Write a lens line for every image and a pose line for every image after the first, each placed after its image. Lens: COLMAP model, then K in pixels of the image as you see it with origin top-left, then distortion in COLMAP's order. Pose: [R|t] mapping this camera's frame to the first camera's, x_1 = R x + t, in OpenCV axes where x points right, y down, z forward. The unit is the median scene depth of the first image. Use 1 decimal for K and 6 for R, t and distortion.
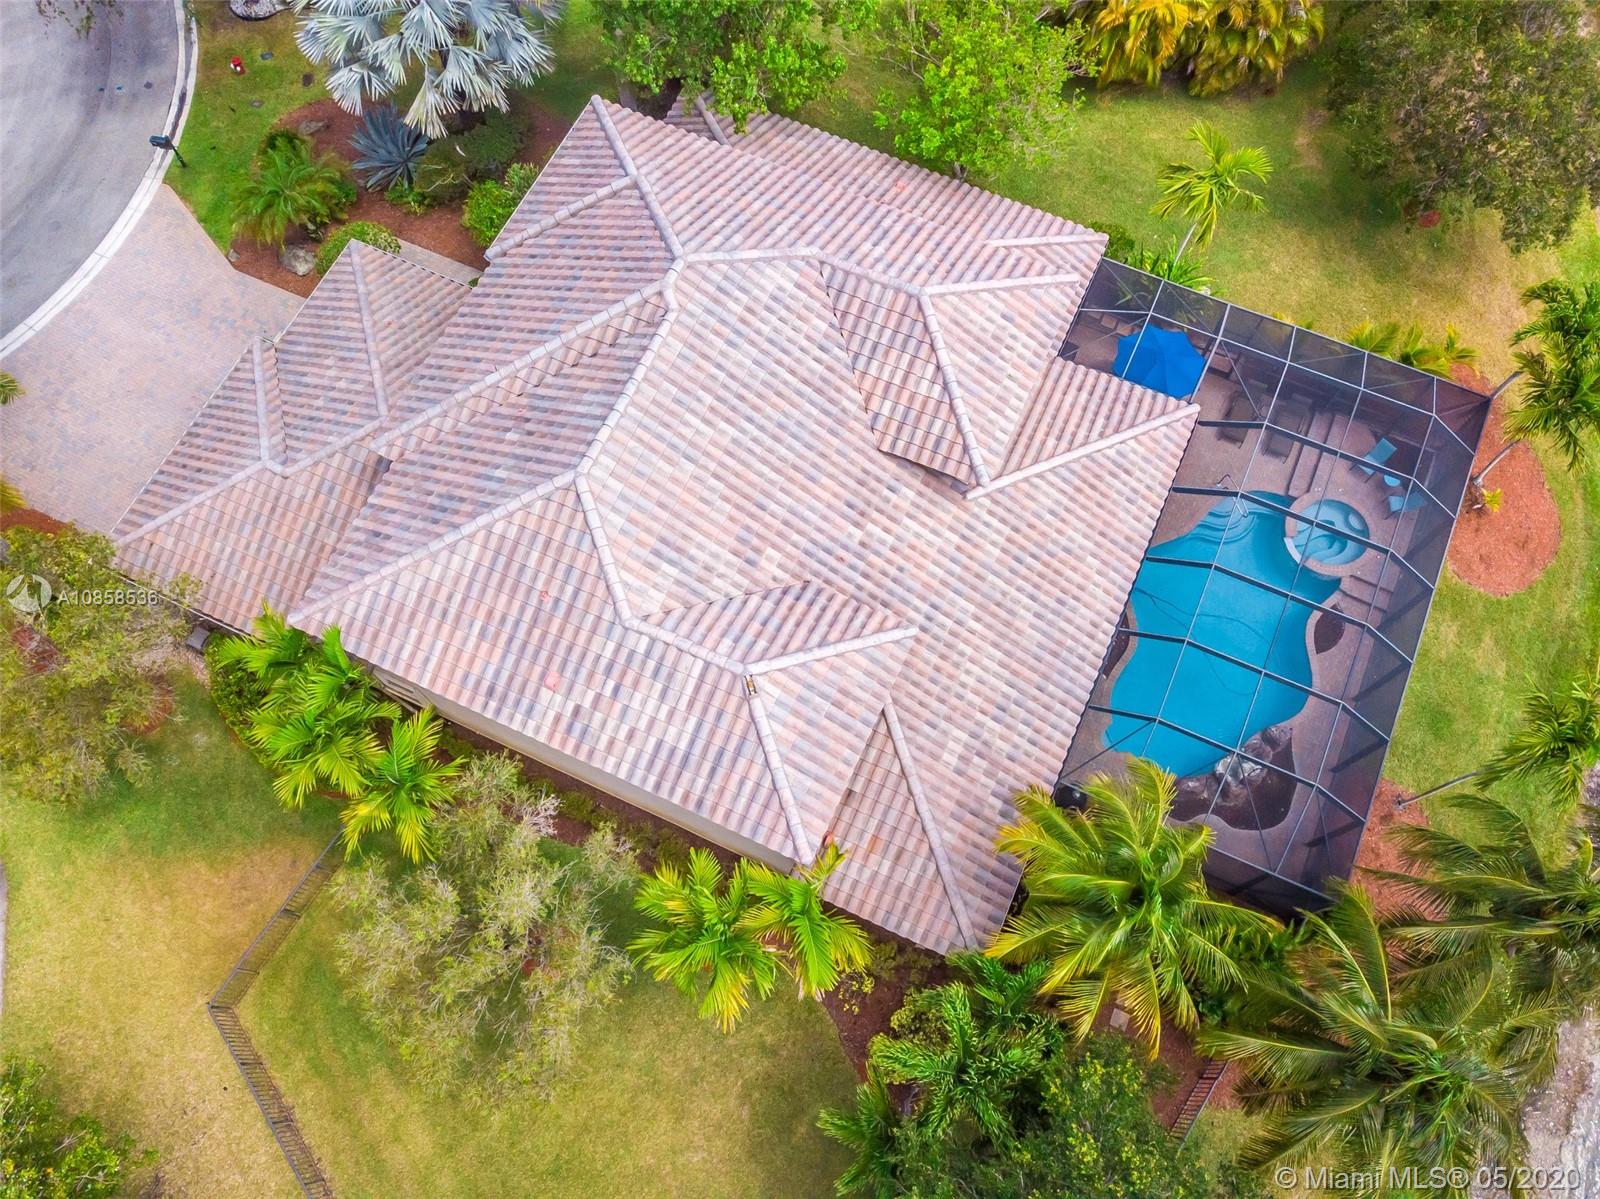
lens RADIAL K [[1204.0, 0, 815.9], [0, 1204.0, 602.4], [0, 0, 1]] dist [-0.001178, 0.001481]
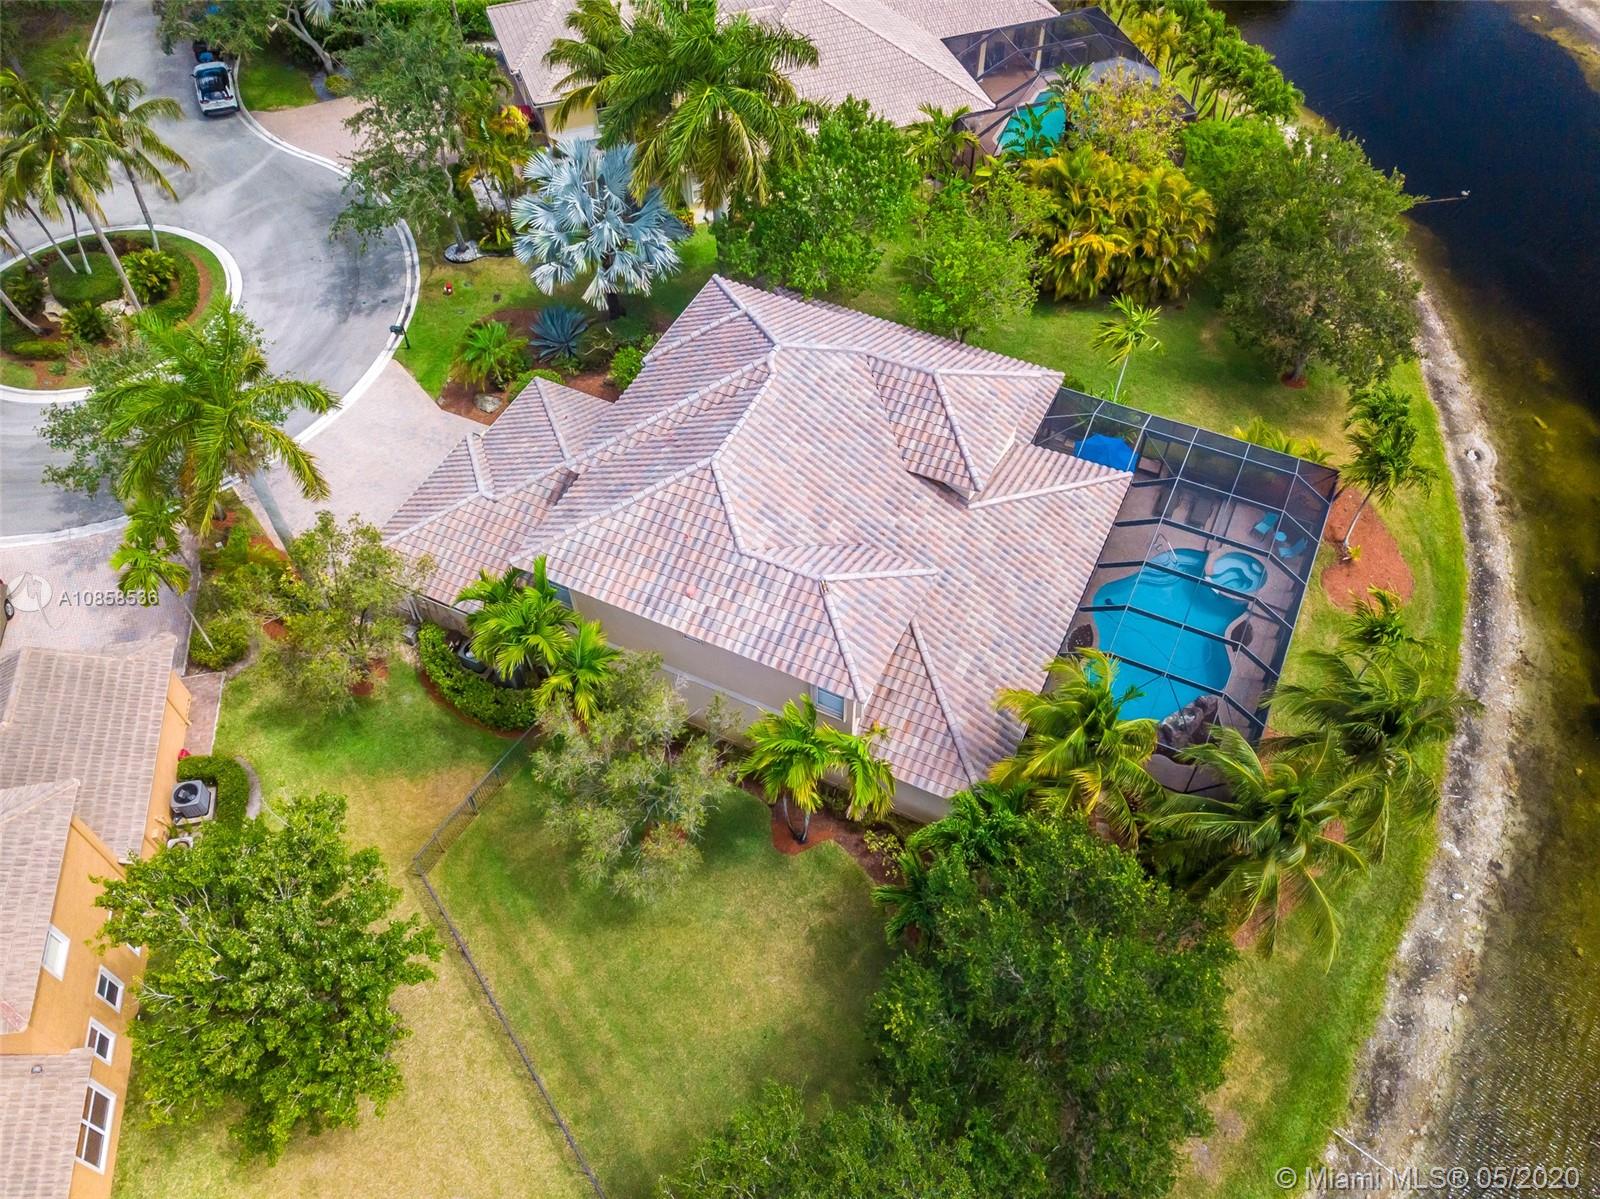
lens RADIAL K [[1204.0, 0, 812.6], [0, 1204.0, 599.5], [0, 0, 1]] dist [-0.001178, 0.001481]
pose [[0.999892, 0.006363, -0.013213, -0.043170], [-0.009788, 0.960483, -0.278165, 0.429475], [0.010921, 0.278265, 0.960442, -0.370274]]
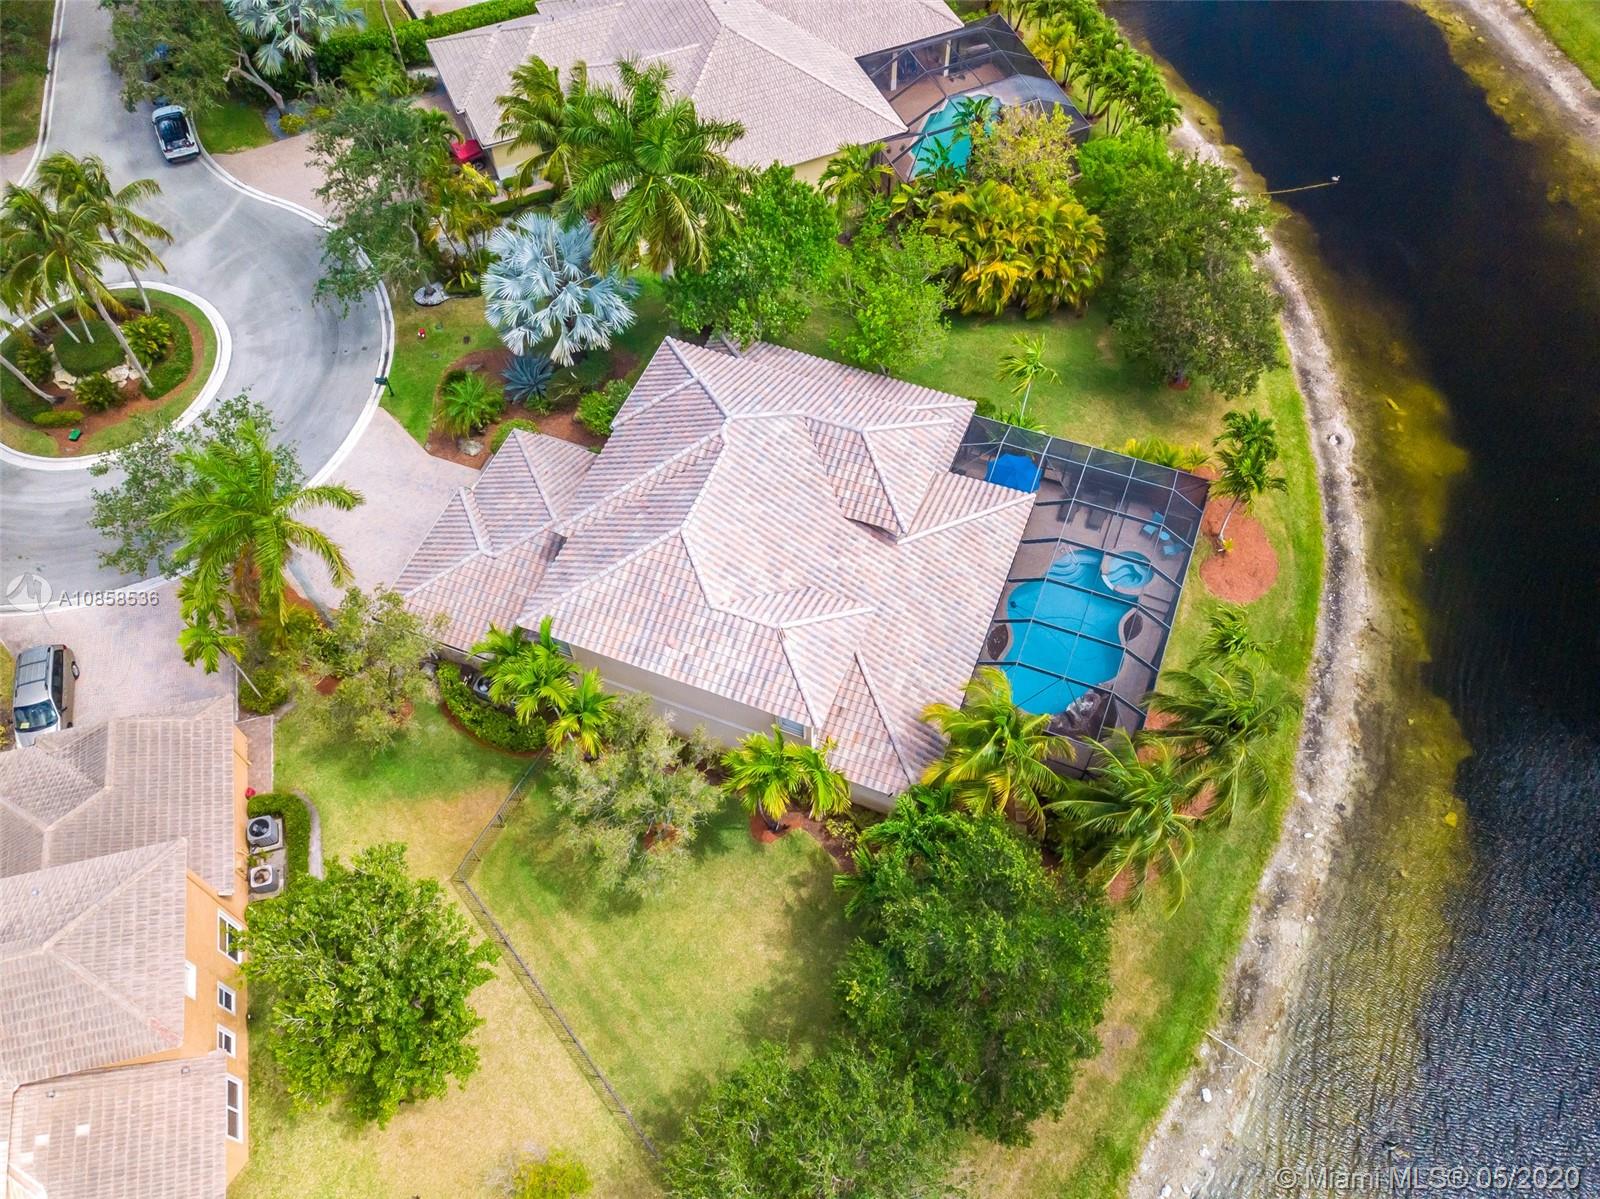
lens RADIAL K [[1204.0, 0, 810.9], [0, 1204.0, 595.4], [0, 0, 1]] dist [-0.001178, 0.001481]
pose [[0.998264, -0.055195, 0.020539, -0.038773], [0.058096, 0.980112, -0.189753, 0.309003], [-0.009657, 0.190617, 0.981617, -0.686487]]
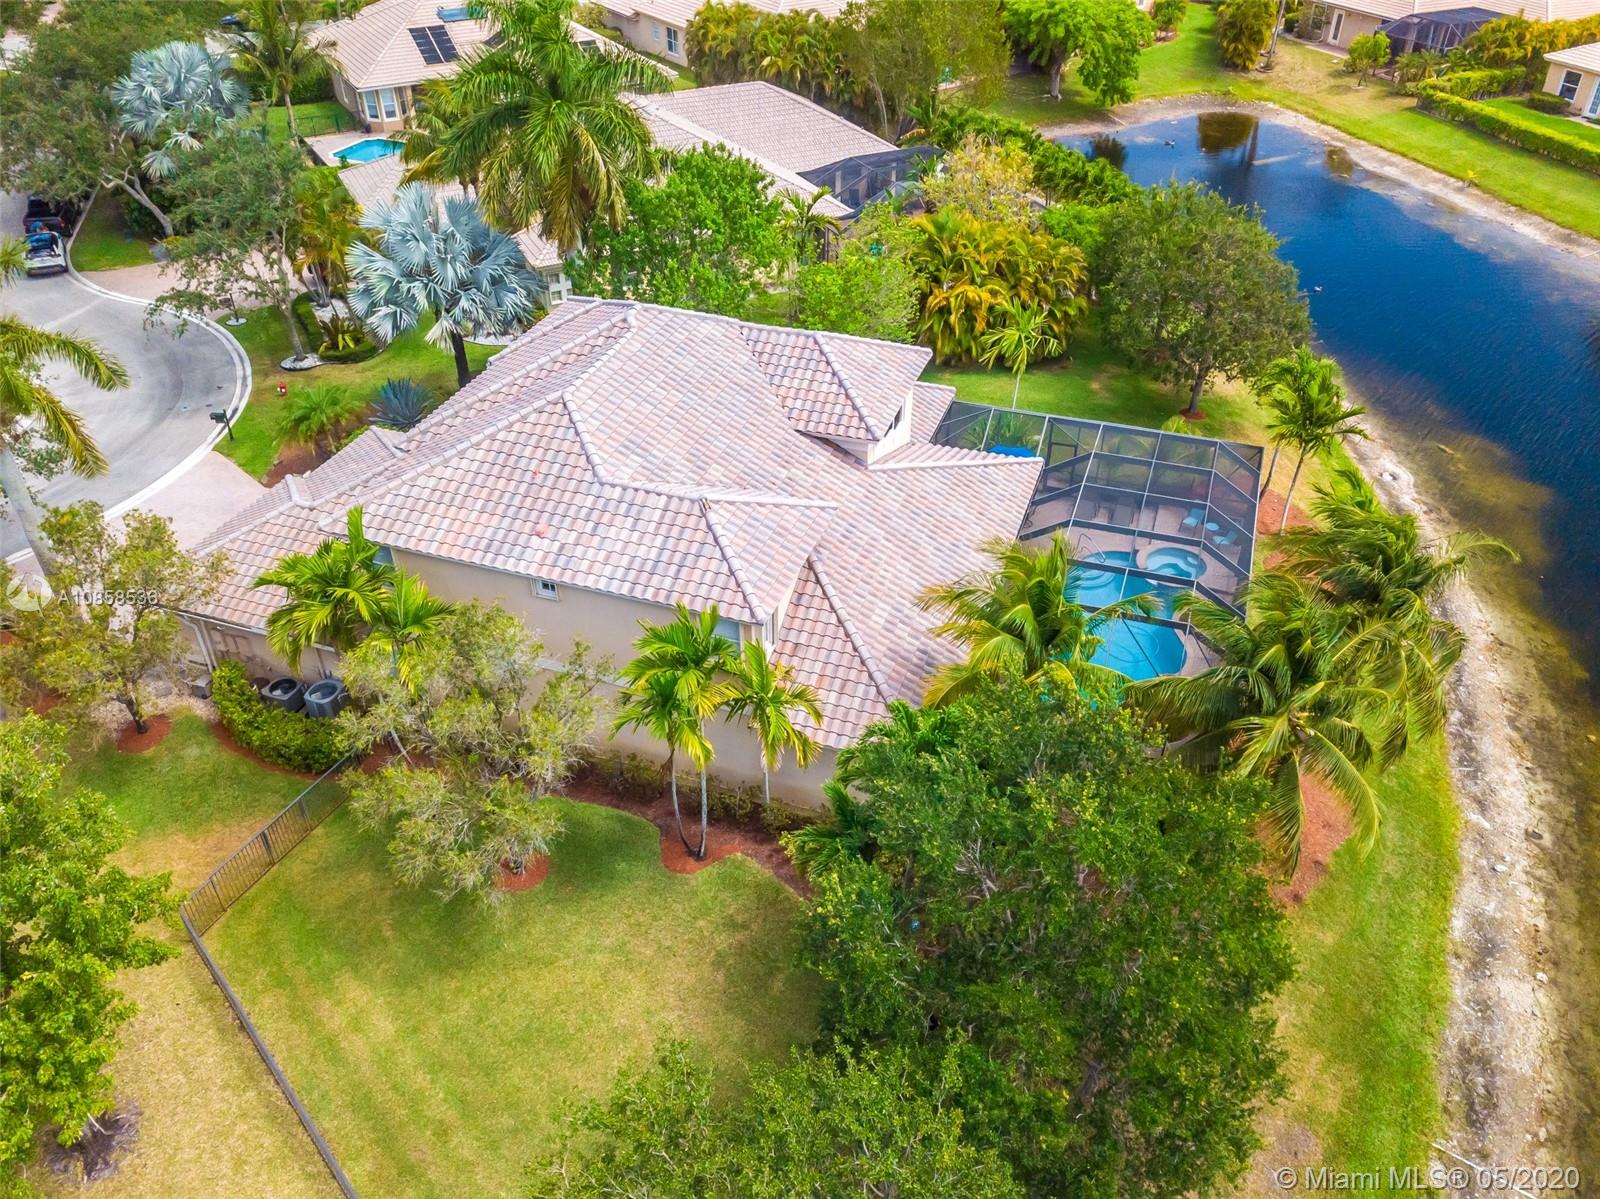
lens RADIAL K [[1204.0, 0, 809.9], [0, 1204.0, 613.1], [0, 0, 1]] dist [-0.001178, 0.001481]
pose [[0.994967, -0.063054, 0.077871, -0.044046], [0.094335, 0.851441, -0.515897, 0.697888], [-0.033774, 0.520646, 0.853104, -0.001058]]
